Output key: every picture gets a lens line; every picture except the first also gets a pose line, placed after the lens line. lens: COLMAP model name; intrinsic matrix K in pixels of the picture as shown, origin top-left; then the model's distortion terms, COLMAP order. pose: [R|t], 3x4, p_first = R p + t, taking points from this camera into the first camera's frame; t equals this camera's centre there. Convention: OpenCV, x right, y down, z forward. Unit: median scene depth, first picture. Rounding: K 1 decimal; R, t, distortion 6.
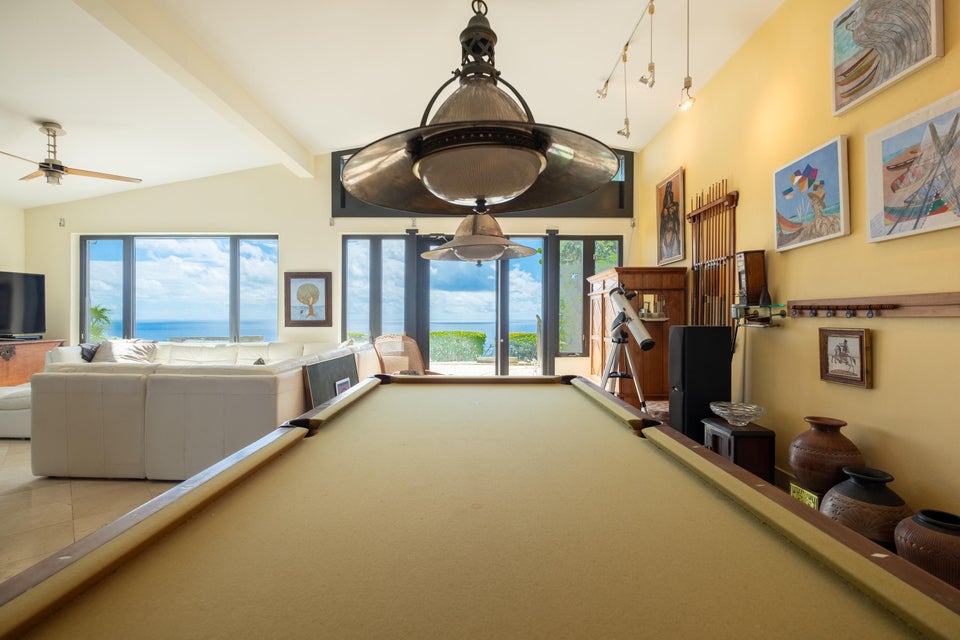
lens RADIAL K [[430.7, 0, 481.2], [0, 430.7, 318.7], [0, 0, 1]] dist [-0.001548, -0.000157]
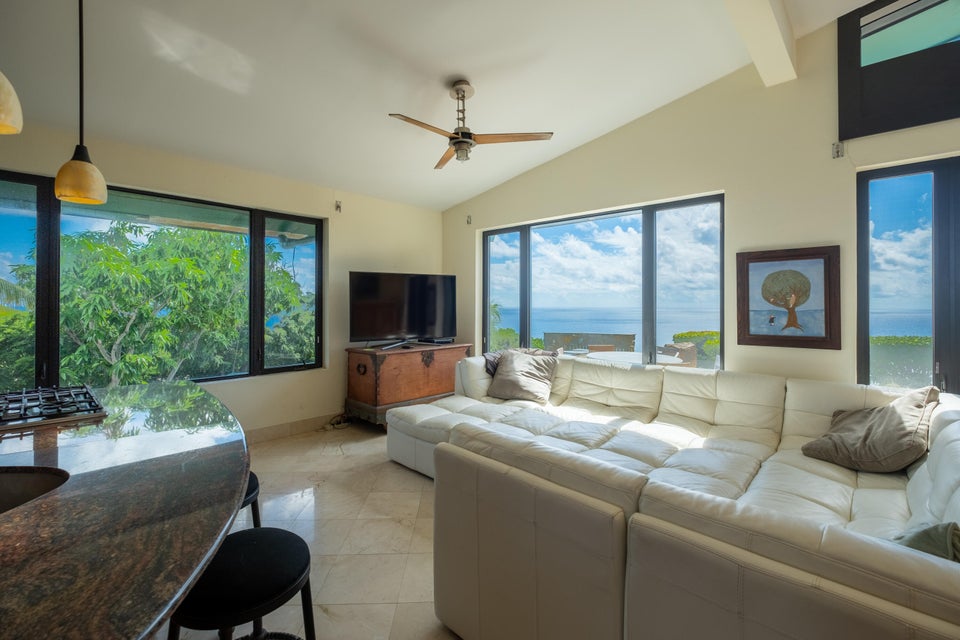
lens RADIAL K [[430.7, 0, 483.2], [0, 430.7, 300.2], [0, 0, 1]] dist [-0.001548, -0.000157]
pose [[0.741388, -0.006173, -0.671048, -0.339862], [-0.001405, 0.999941, -0.010751, -0.037837], [0.671075, 0.008914, 0.741336, 0.343018]]
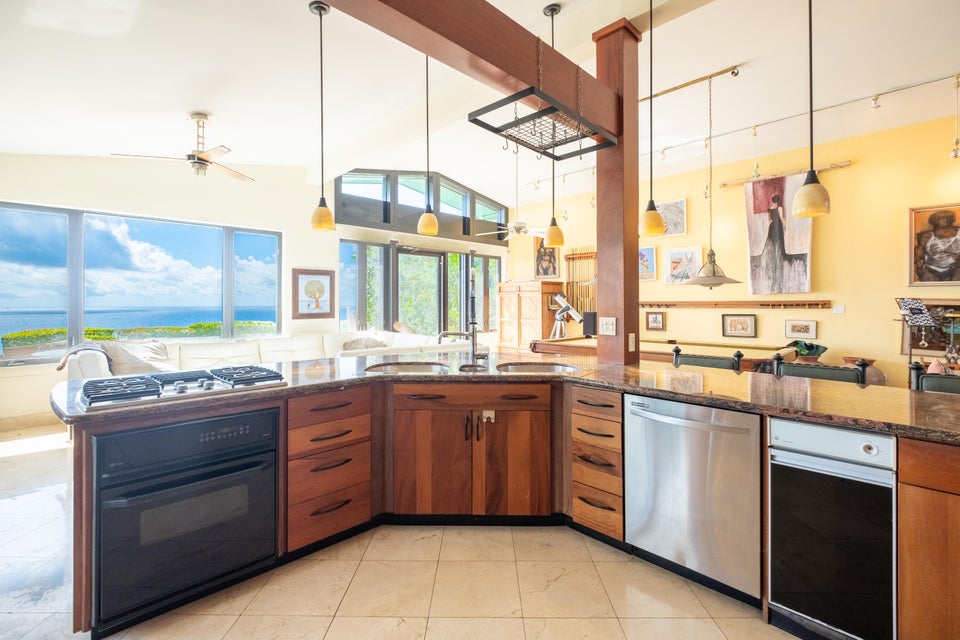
lens RADIAL K [[430.7, 0, 488.0], [0, 430.7, 302.3], [0, 0, 1]] dist [-0.001548, -0.000157]
pose [[0.693298, -0.003425, 0.720643, -0.955125], [0.005749, 0.999983, -0.000778, -0.021268], [-0.720628, 0.004682, 0.693306, -0.099789]]
